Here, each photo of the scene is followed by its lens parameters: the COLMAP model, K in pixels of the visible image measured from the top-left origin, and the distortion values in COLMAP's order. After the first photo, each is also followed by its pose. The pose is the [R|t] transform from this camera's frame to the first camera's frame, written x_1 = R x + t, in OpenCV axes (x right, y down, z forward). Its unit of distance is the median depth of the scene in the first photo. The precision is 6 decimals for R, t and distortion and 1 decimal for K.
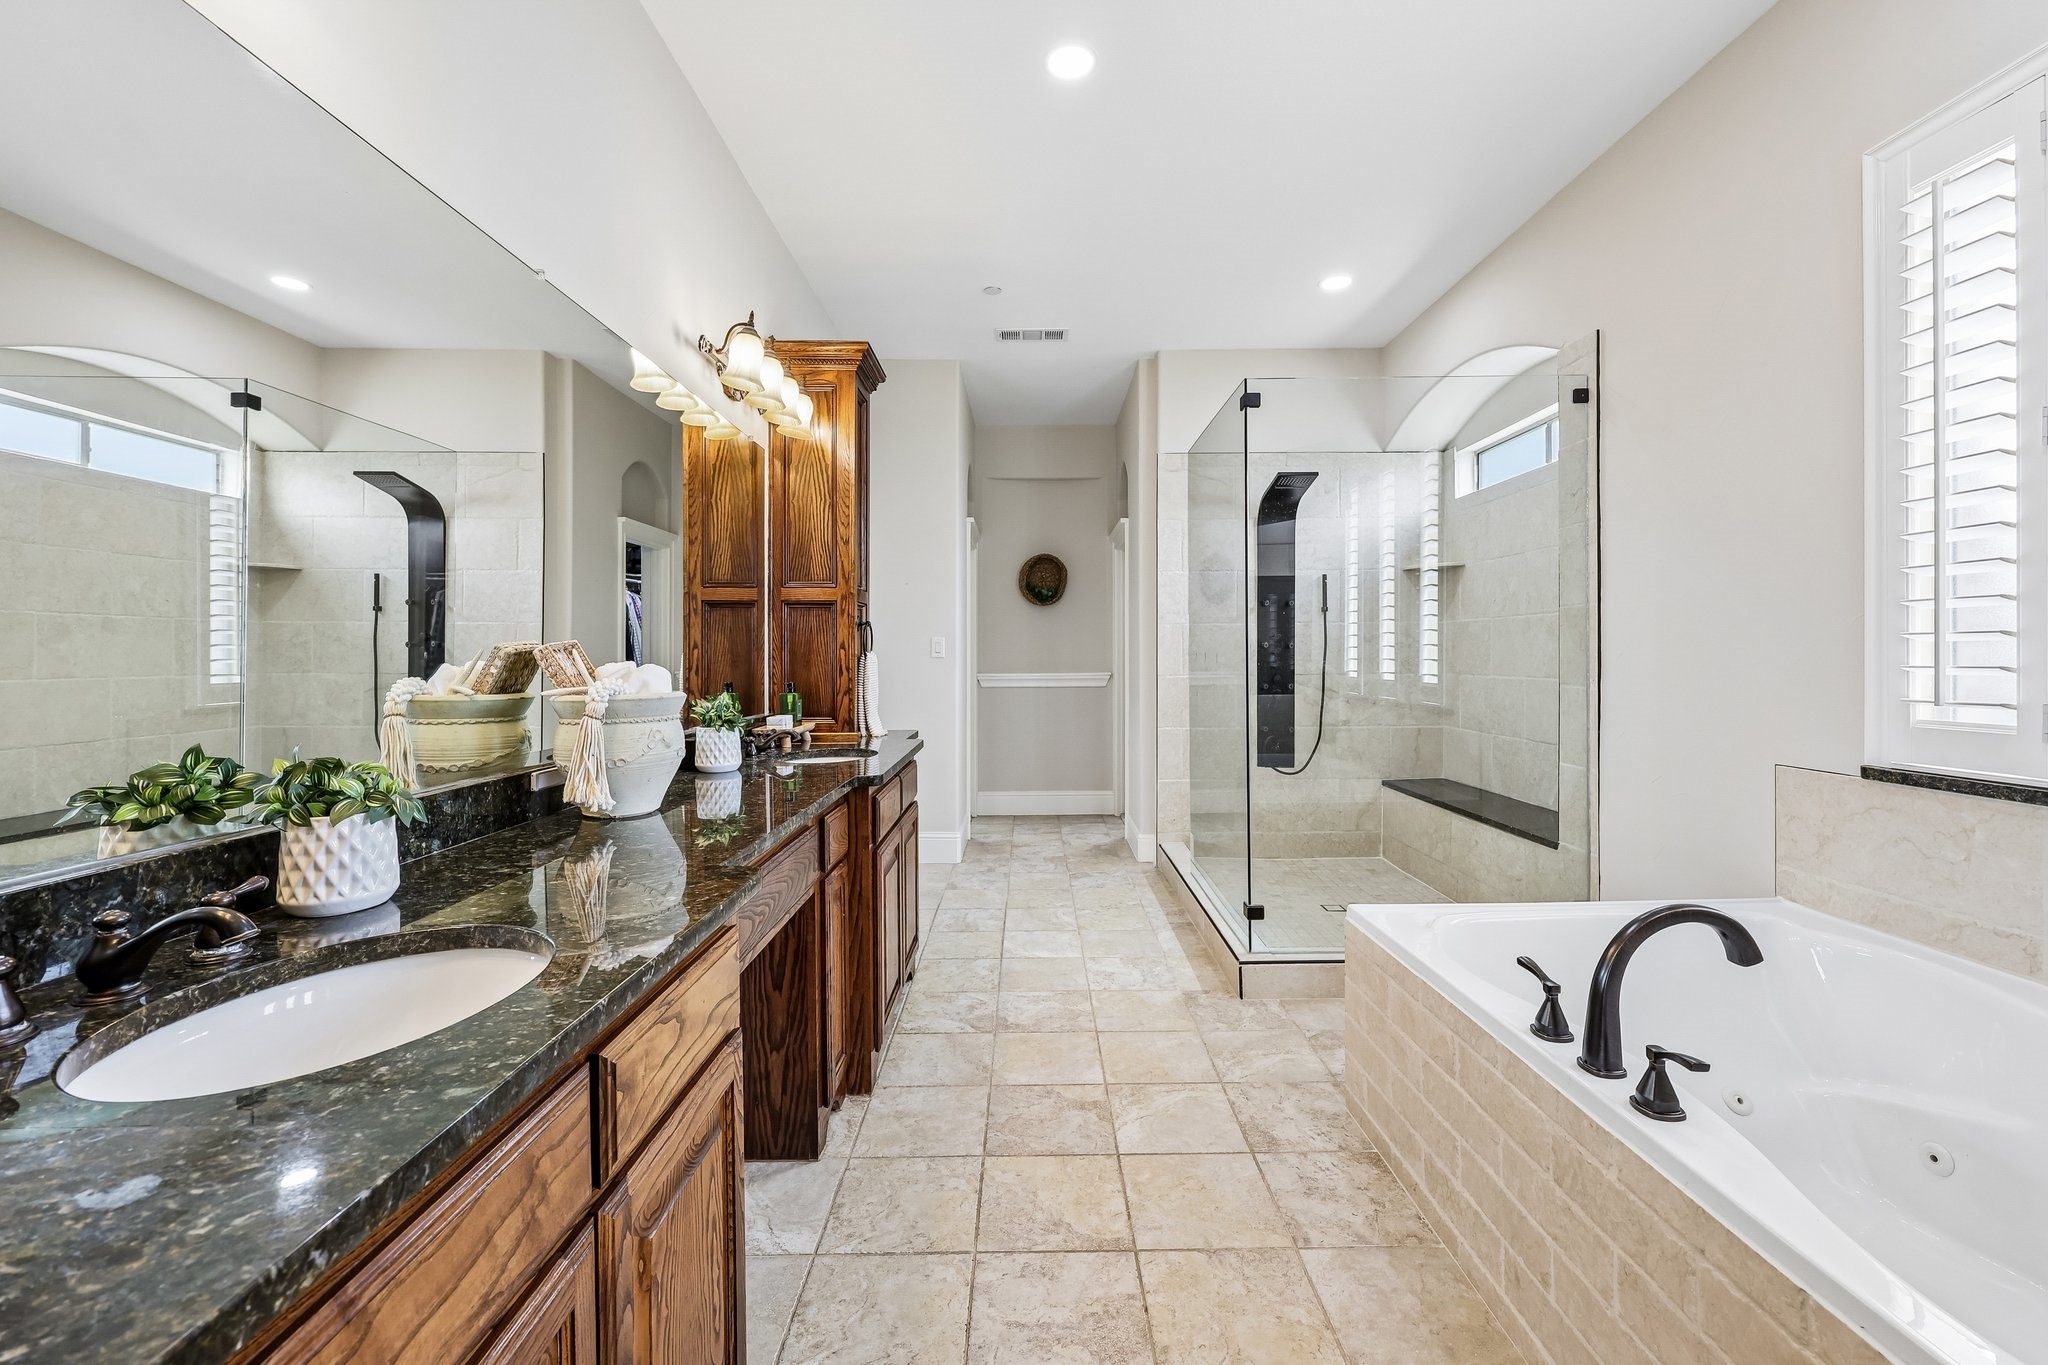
lens RADIAL K [[787.0, 0, 1027.9], [0, 787.0, 651.0], [0, 0, 1]] dist [0.000248, 0.000049]
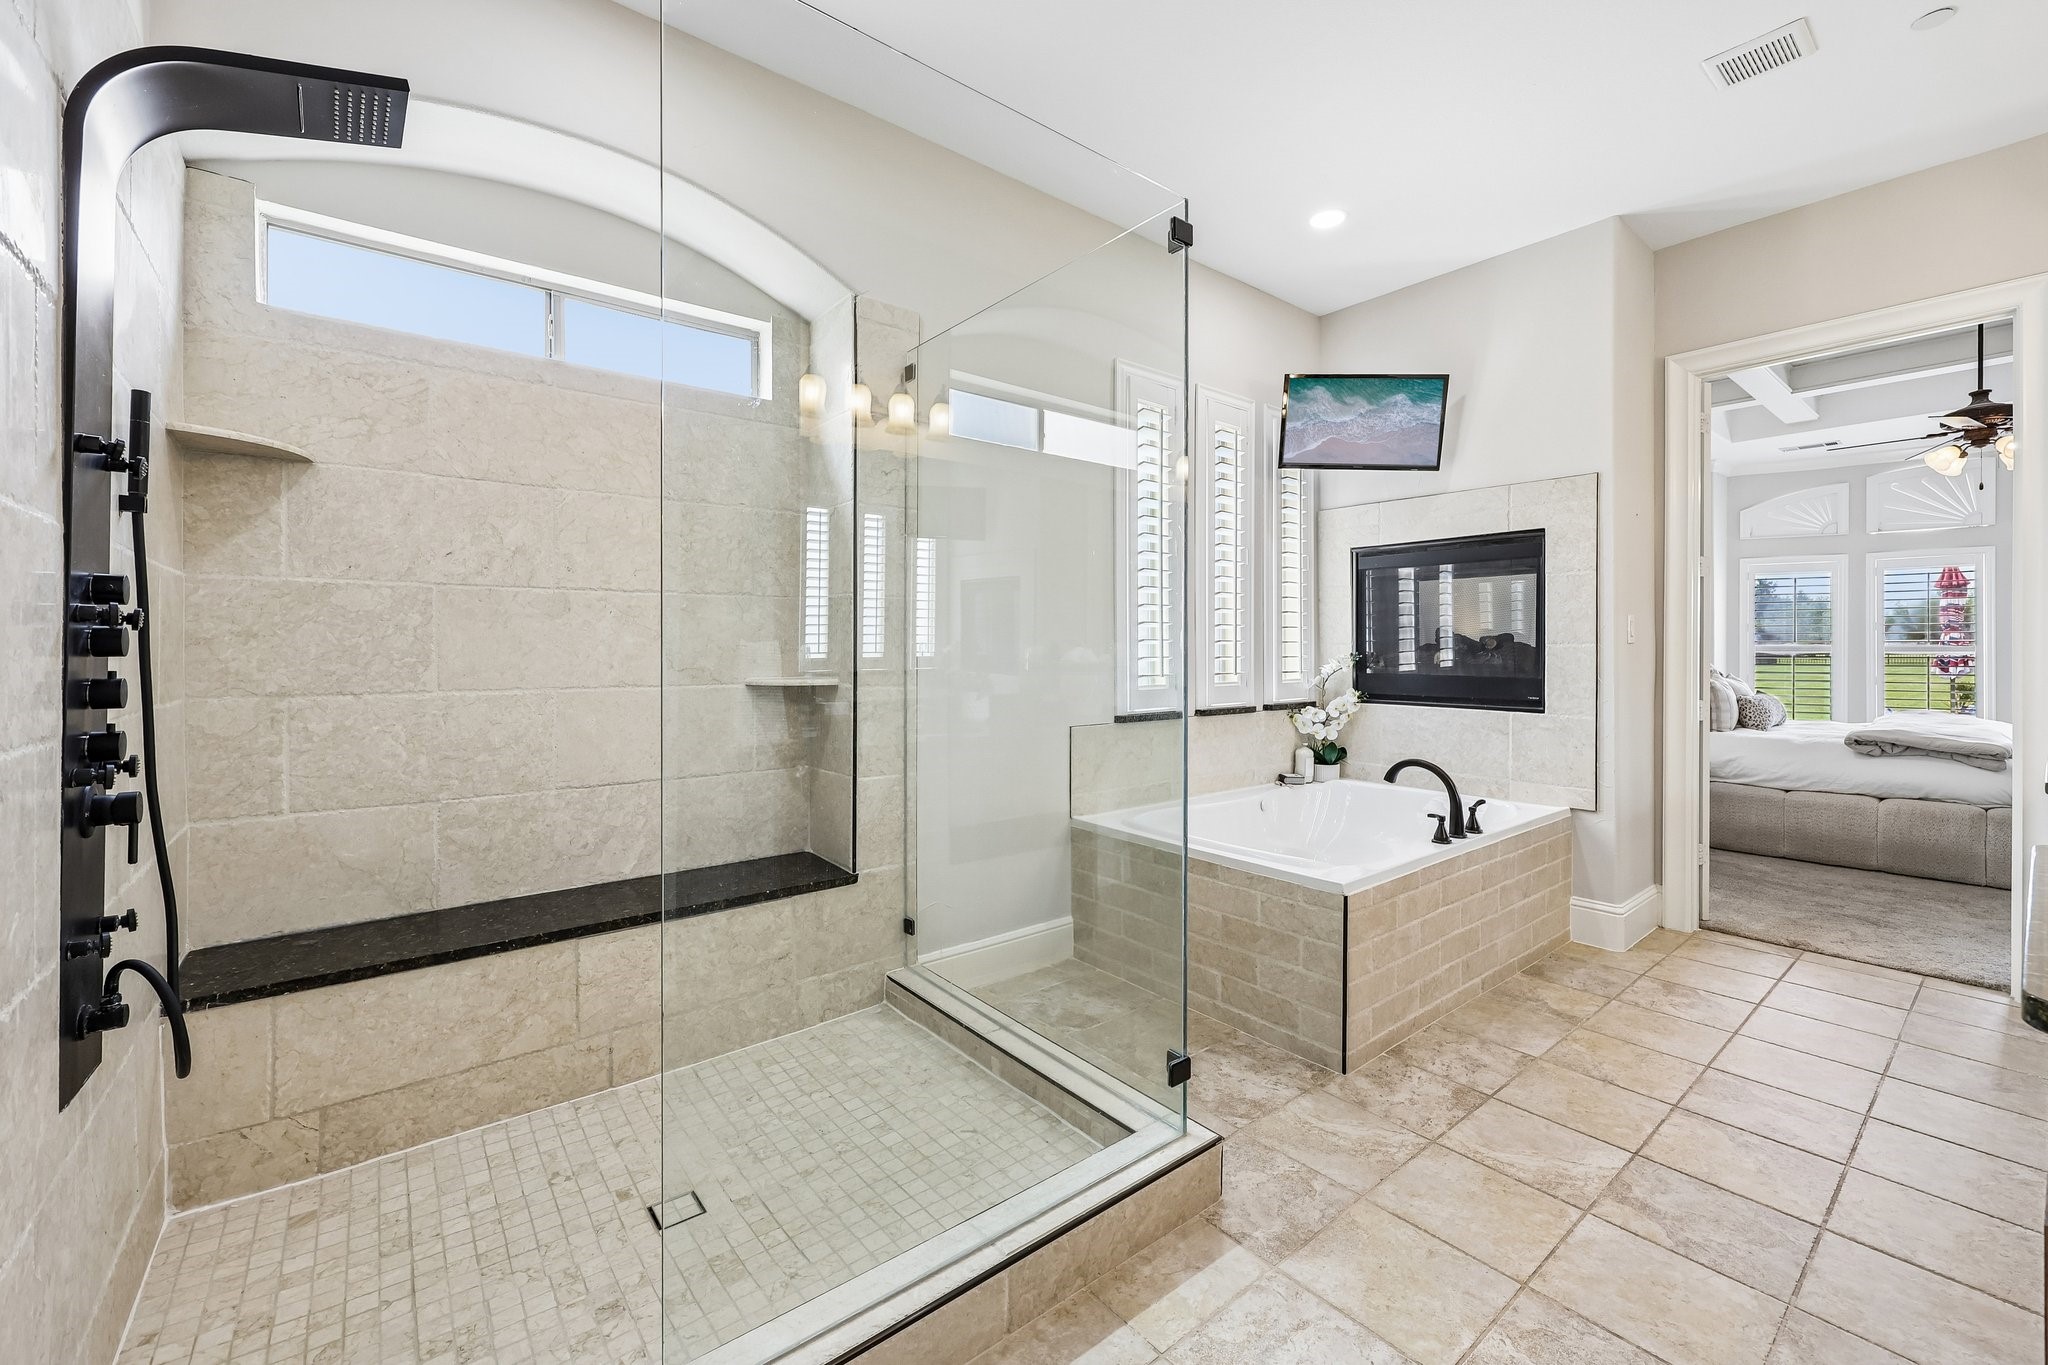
lens RADIAL K [[831.9, 0, 1034.0], [0, 831.9, 657.1], [0, 0, 1]] dist [0.000294, 0.000056]
pose [[-0.628889, 0.000030, 0.777495, -0.192108], [0.001490, 0.999998, 0.001167, 0.013873], [-0.777494, 0.001892, -0.628888, 1.938457]]
